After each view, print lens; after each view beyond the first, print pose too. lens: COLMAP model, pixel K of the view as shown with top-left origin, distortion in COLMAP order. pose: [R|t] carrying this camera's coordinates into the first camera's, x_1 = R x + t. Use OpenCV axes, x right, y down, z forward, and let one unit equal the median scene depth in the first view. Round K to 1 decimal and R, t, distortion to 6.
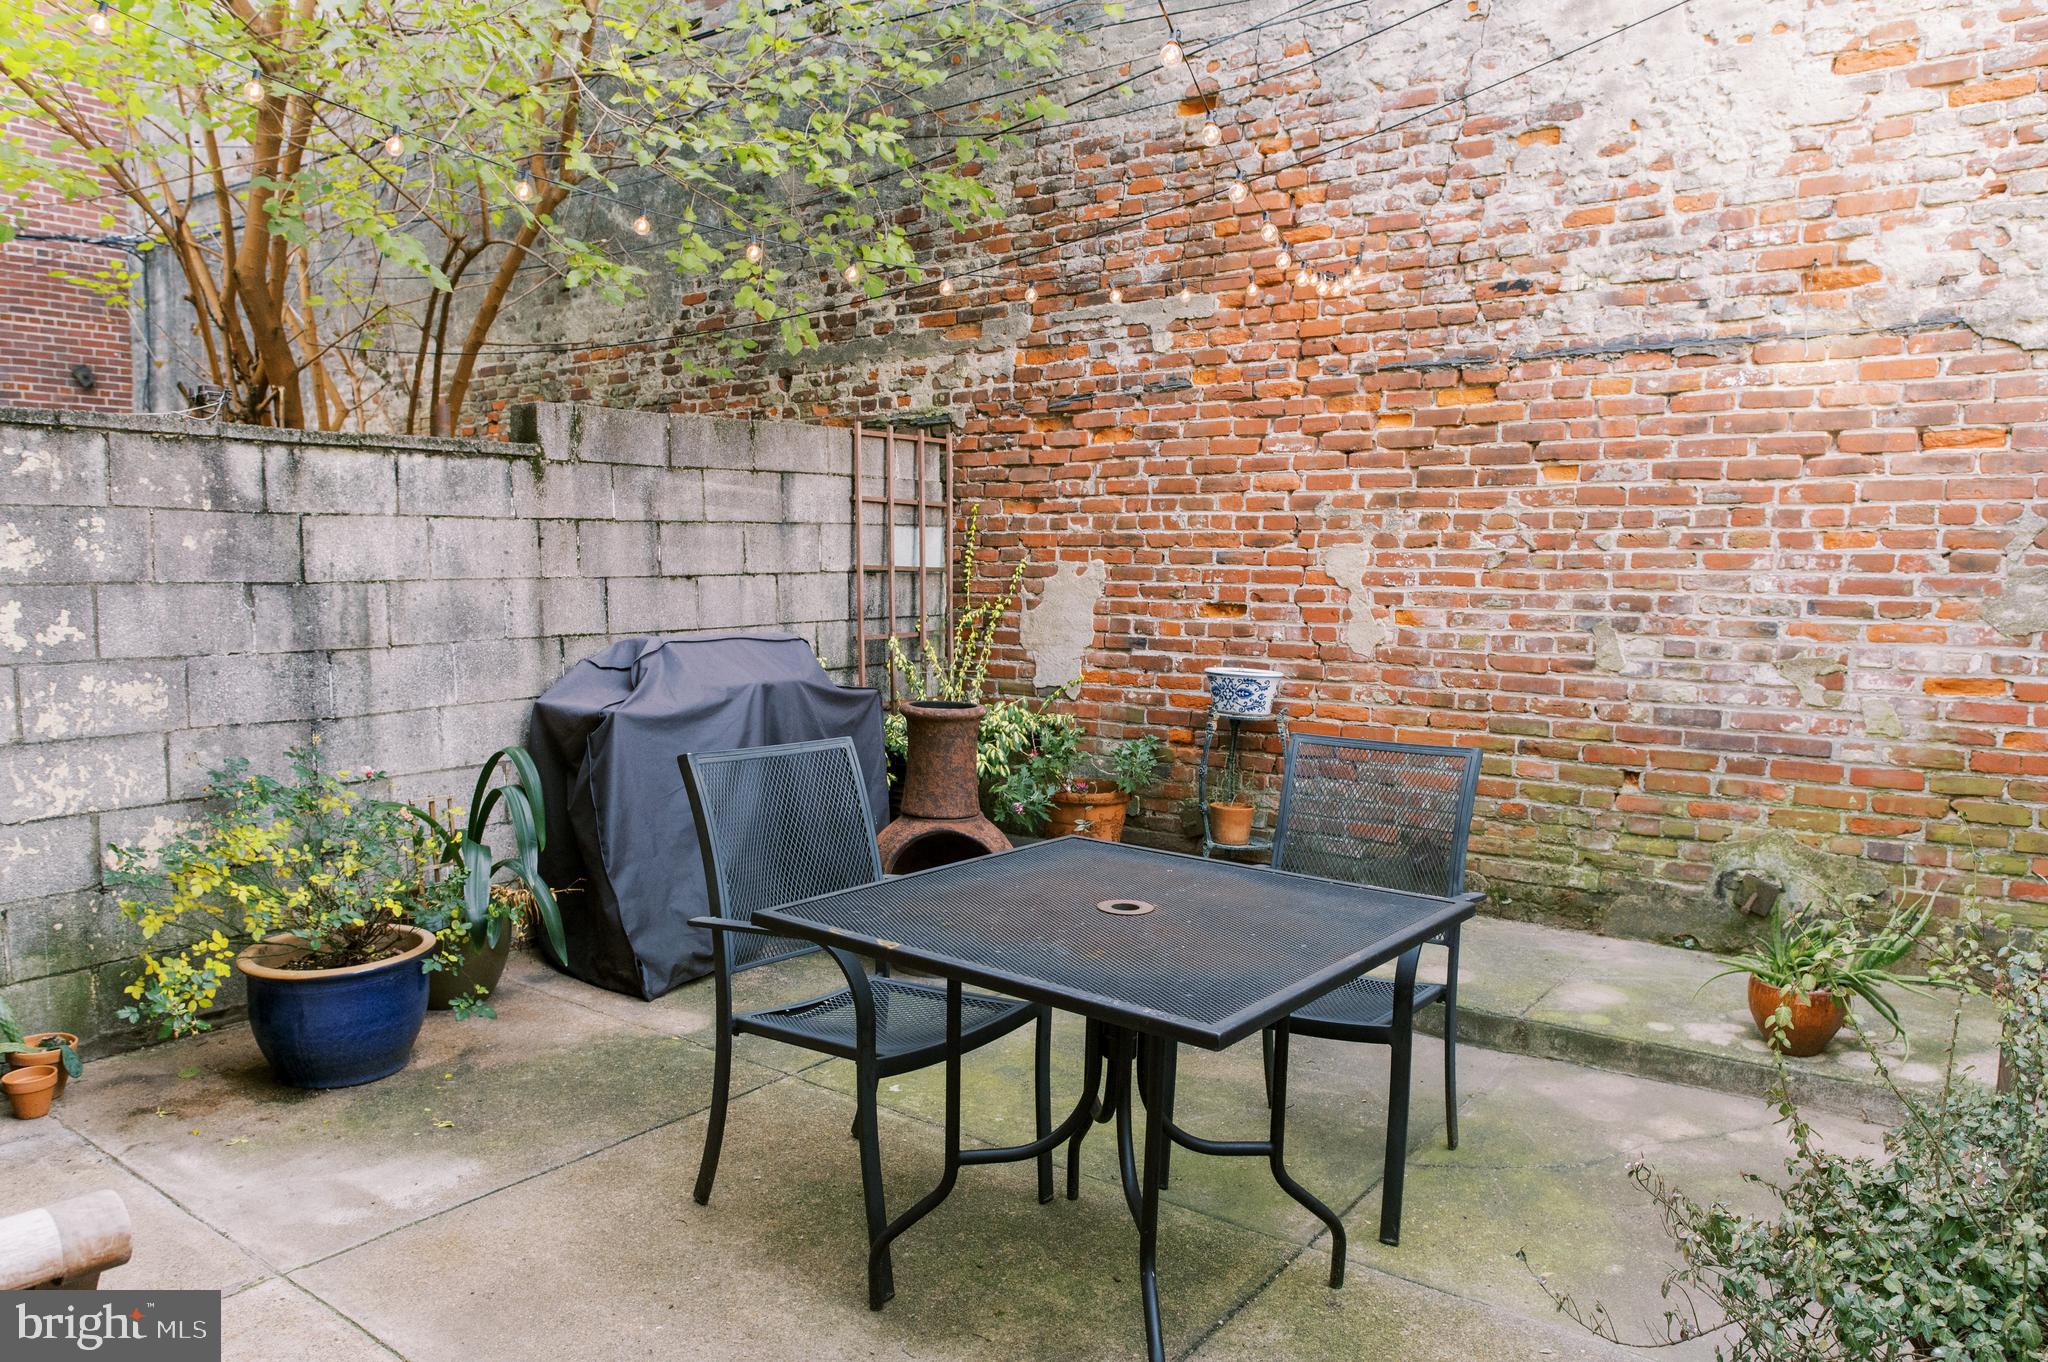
lens RADIAL K [[1418.7, 0, 1021.9], [0, 1418.7, 686.5], [0, 0, 1]] dist [-0.059636, 0.021890]
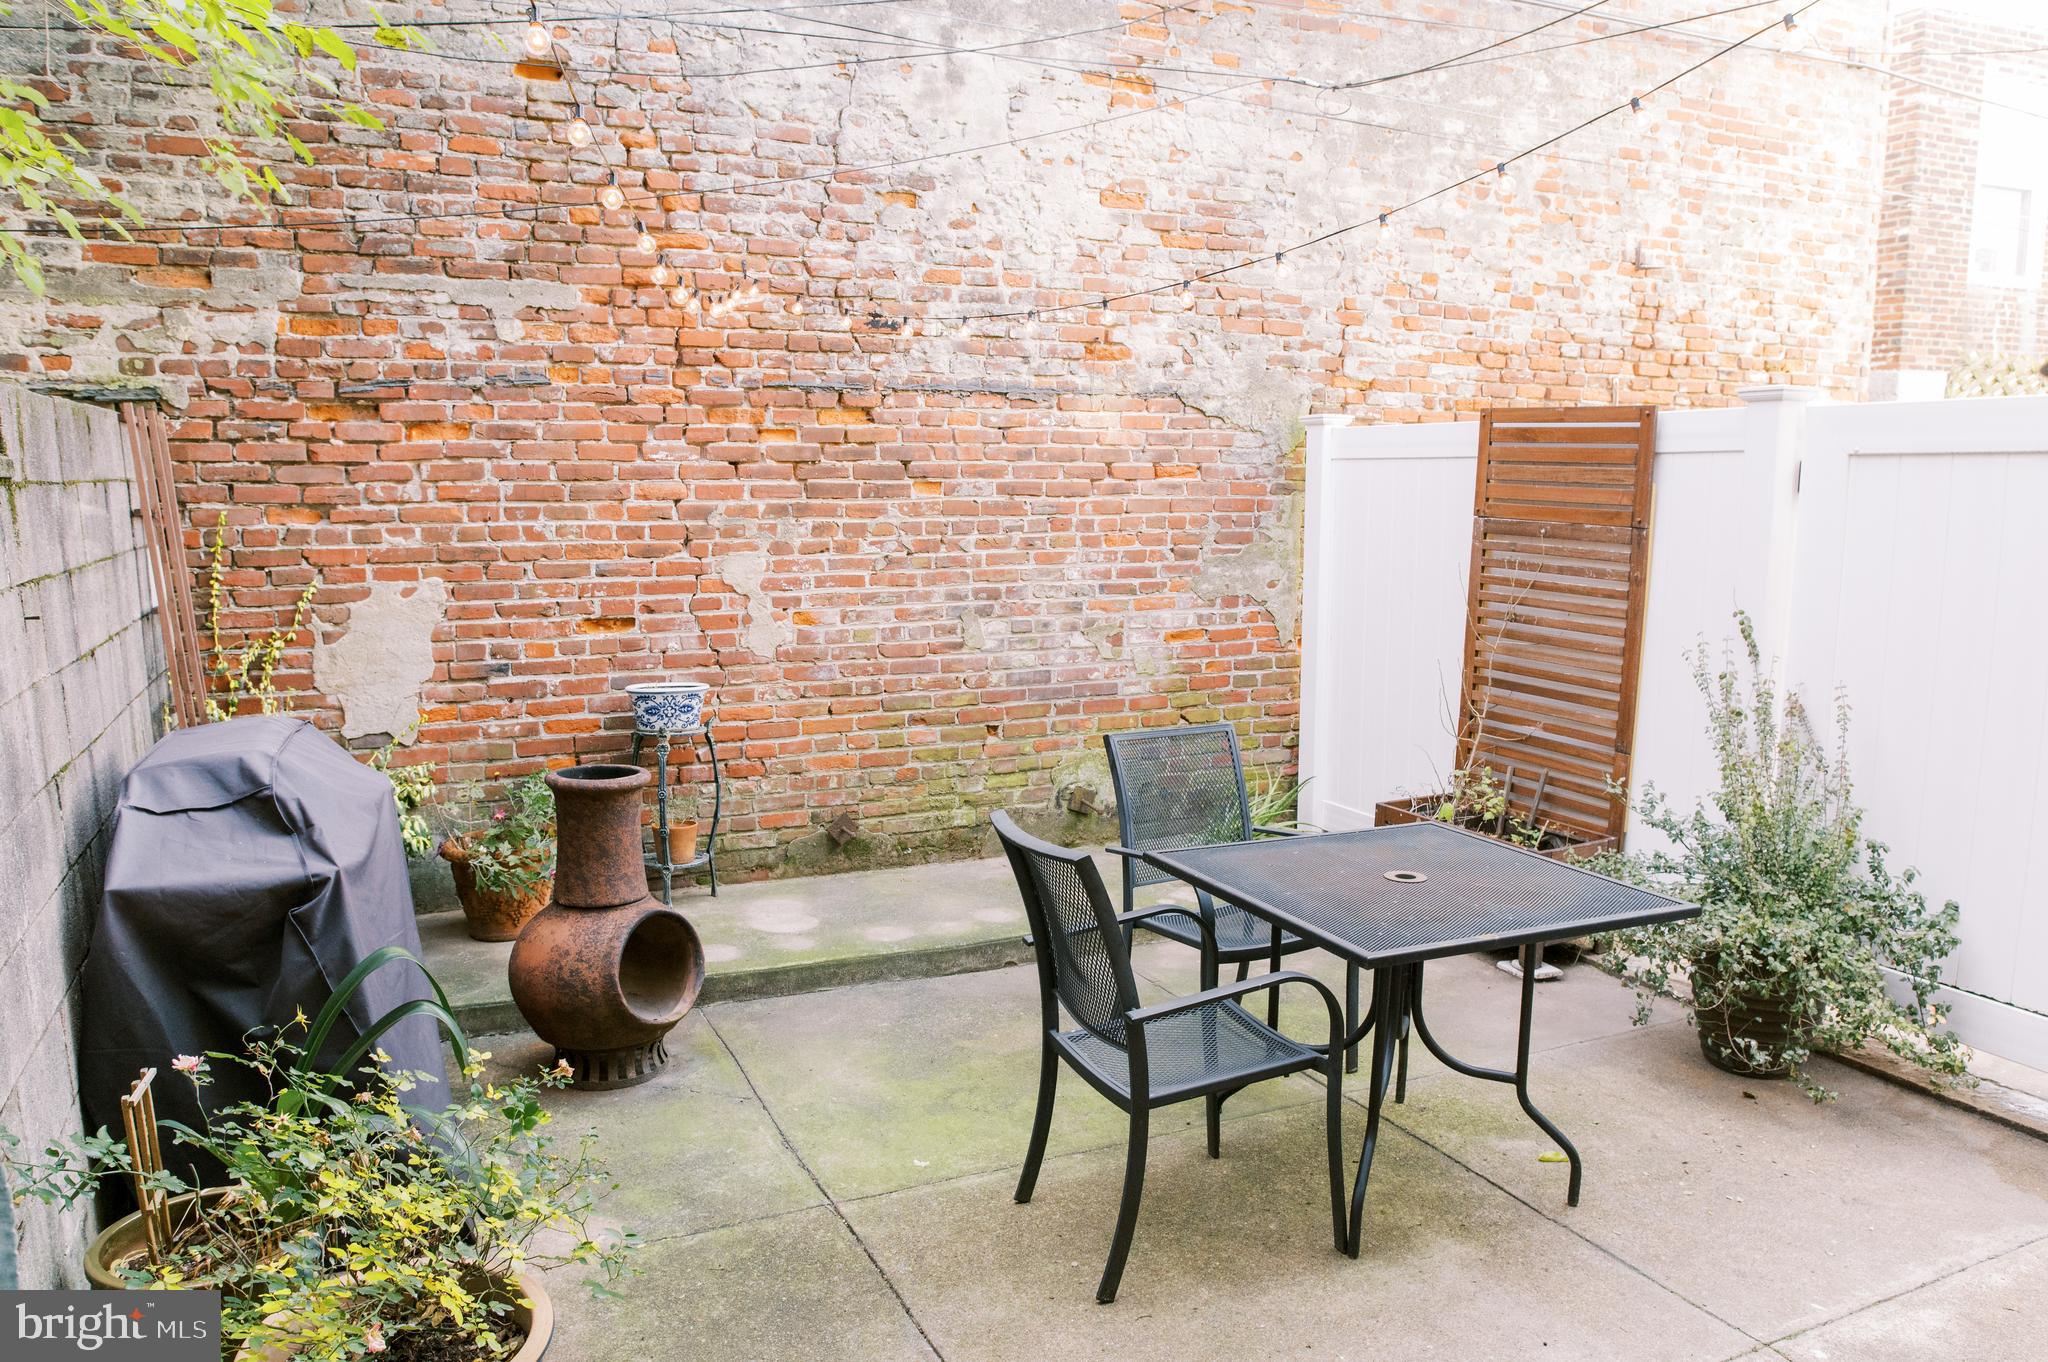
lens RADIAL K [[1418.7, 0, 1022.6], [0, 1418.7, 680.9], [0, 0, 1]] dist [-0.059636, 0.021890]
pose [[0.463434, -0.128082, 0.876826, -0.622123], [0.083129, 0.991419, 0.100885, -0.098723], [-0.882224, 0.026137, 0.470104, 0.346454]]
